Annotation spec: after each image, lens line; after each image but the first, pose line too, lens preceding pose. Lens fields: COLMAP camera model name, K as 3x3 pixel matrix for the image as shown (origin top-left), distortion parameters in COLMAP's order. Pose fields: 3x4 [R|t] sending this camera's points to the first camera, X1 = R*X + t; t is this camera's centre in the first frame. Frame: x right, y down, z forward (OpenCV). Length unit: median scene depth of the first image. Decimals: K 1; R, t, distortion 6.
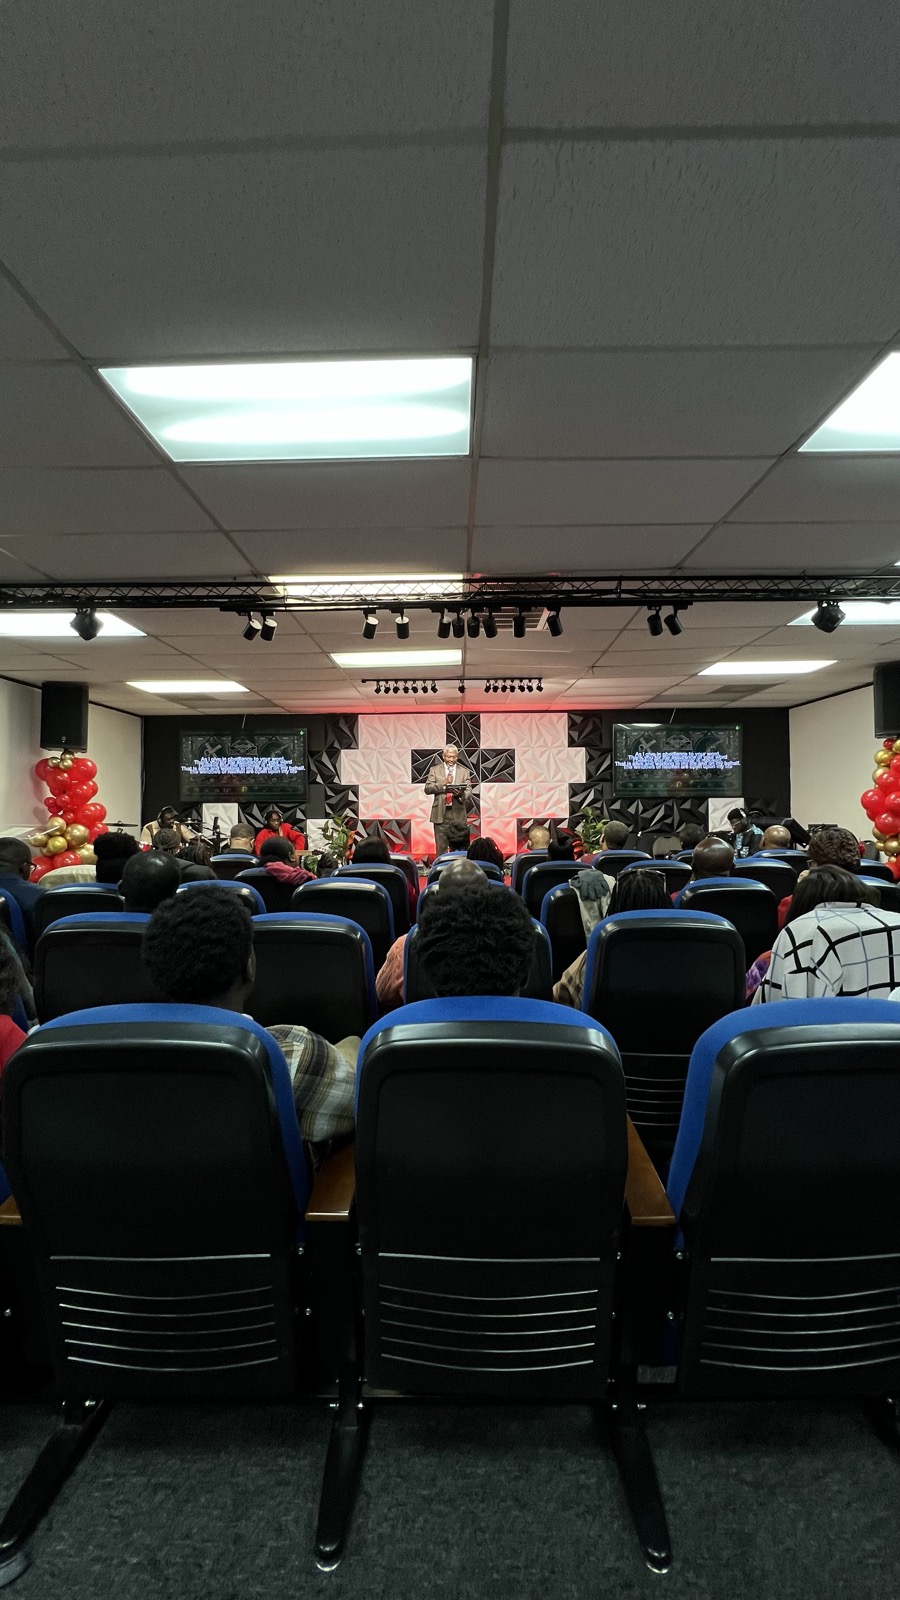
lens RADIAL K [[624.4, 0, 454.0], [0, 624.4, 792.4], [0, 0, 1]] dist [0.000135, 0.000001]
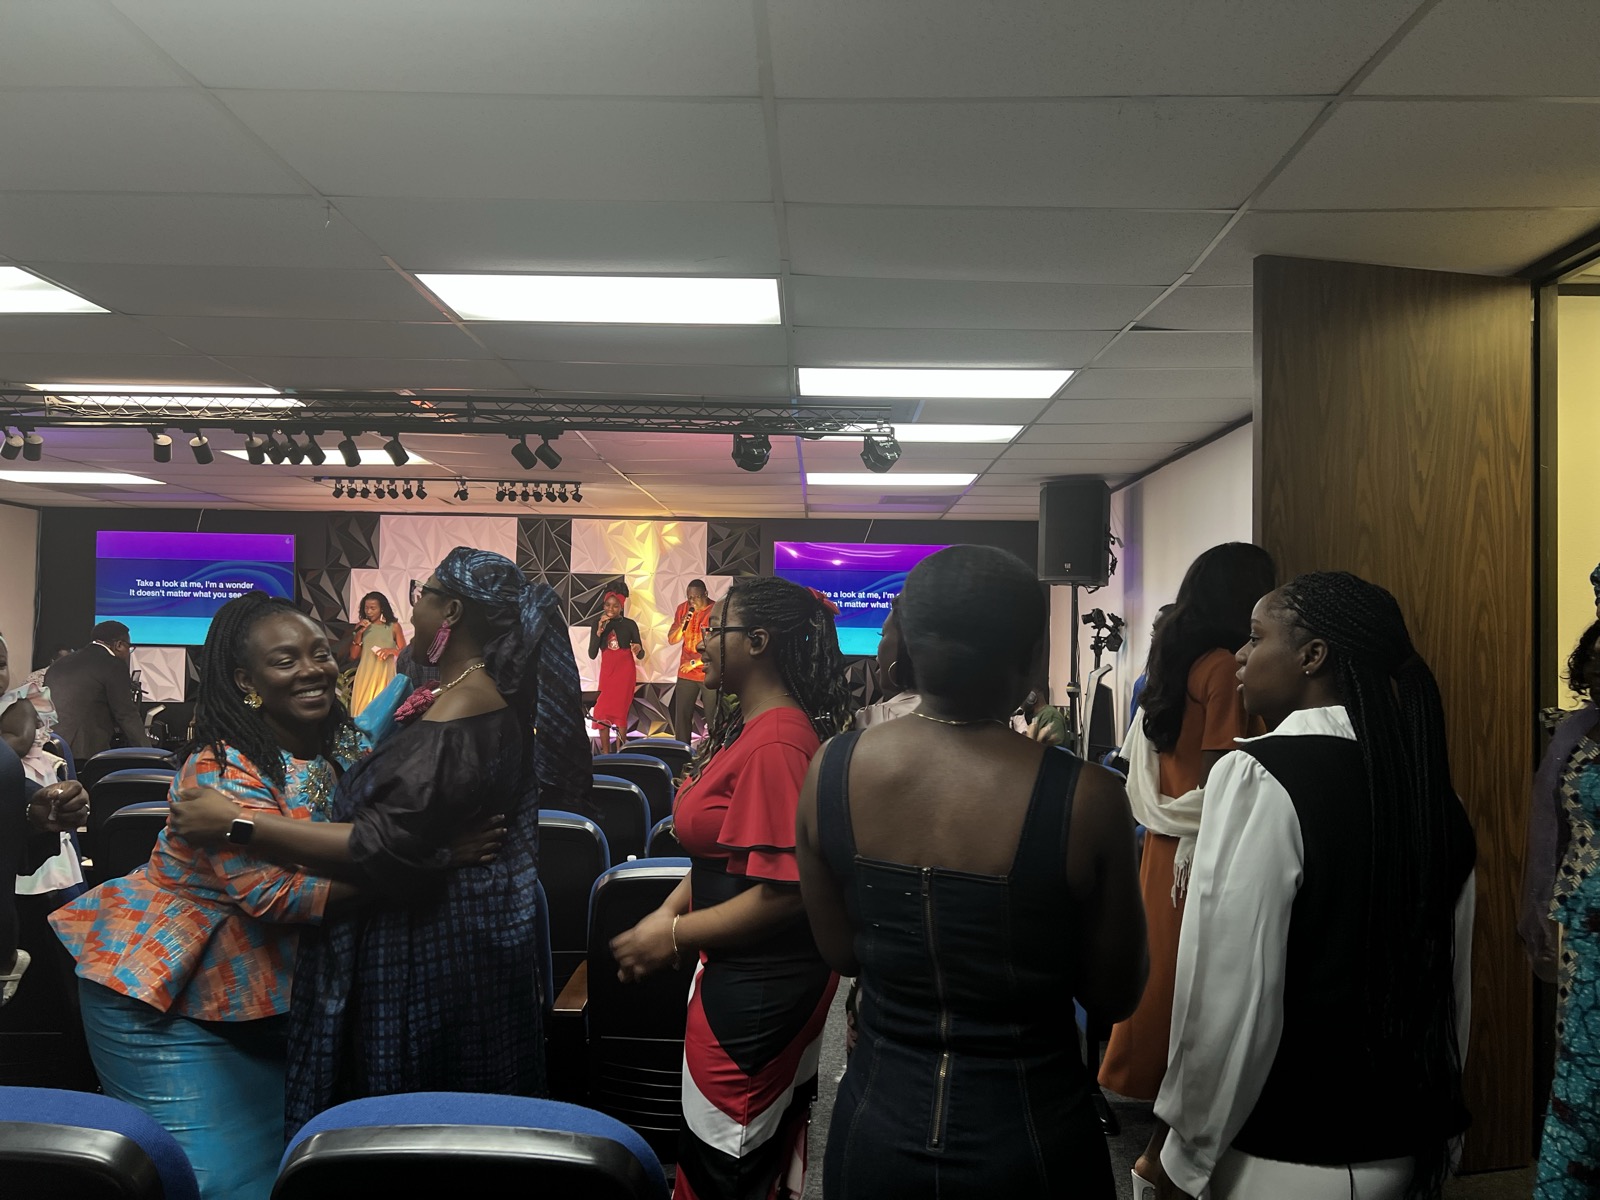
lens RADIAL K [[1179.4, 0, 800.0], [0, 1179.4, 600.0], [0, 0, 1]] dist [0.015143, -0.002162]
pose [[0.999623, 0.027291, -0.002920, 0.383479], [-0.027333, 0.999506, -0.015500, -0.041964], [0.002495, 0.015574, 0.999876, -0.271434]]
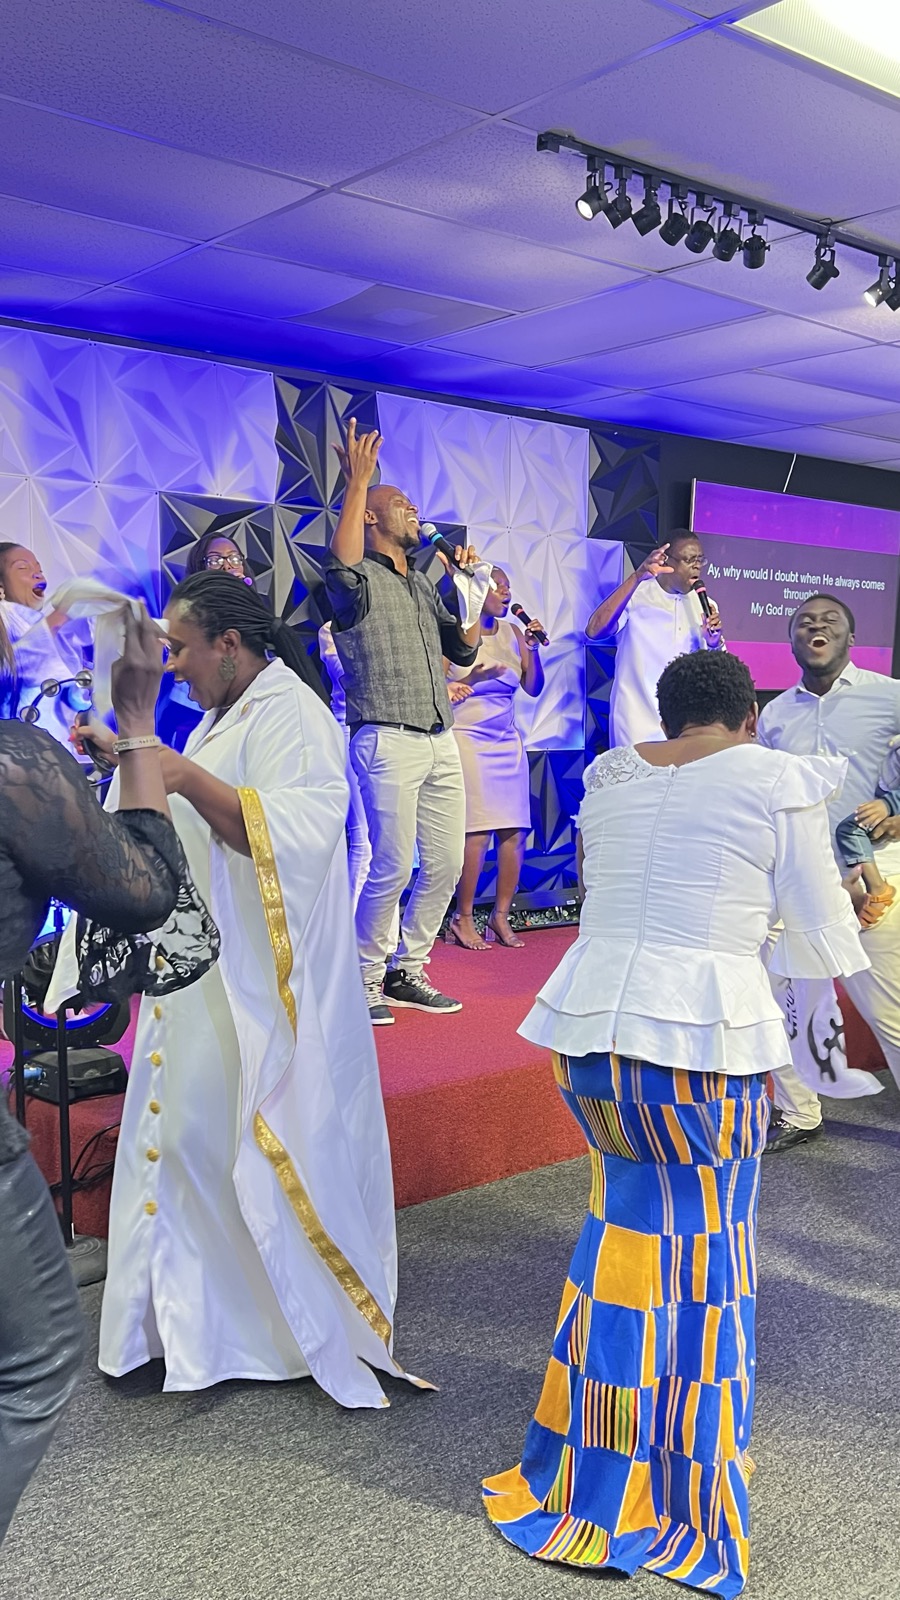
lens RADIAL K [[1444.8, 0, 450.0], [0, 1444.8, 800.0], [0, 0, 1]] dist [0.002192, -0.003691]
pose [[0.762775, -0.035294, 0.645700, -0.508705], [-0.020299, 0.996711, 0.078459, 0.011663], [-0.646345, -0.072954, 0.759550, 0.622524]]
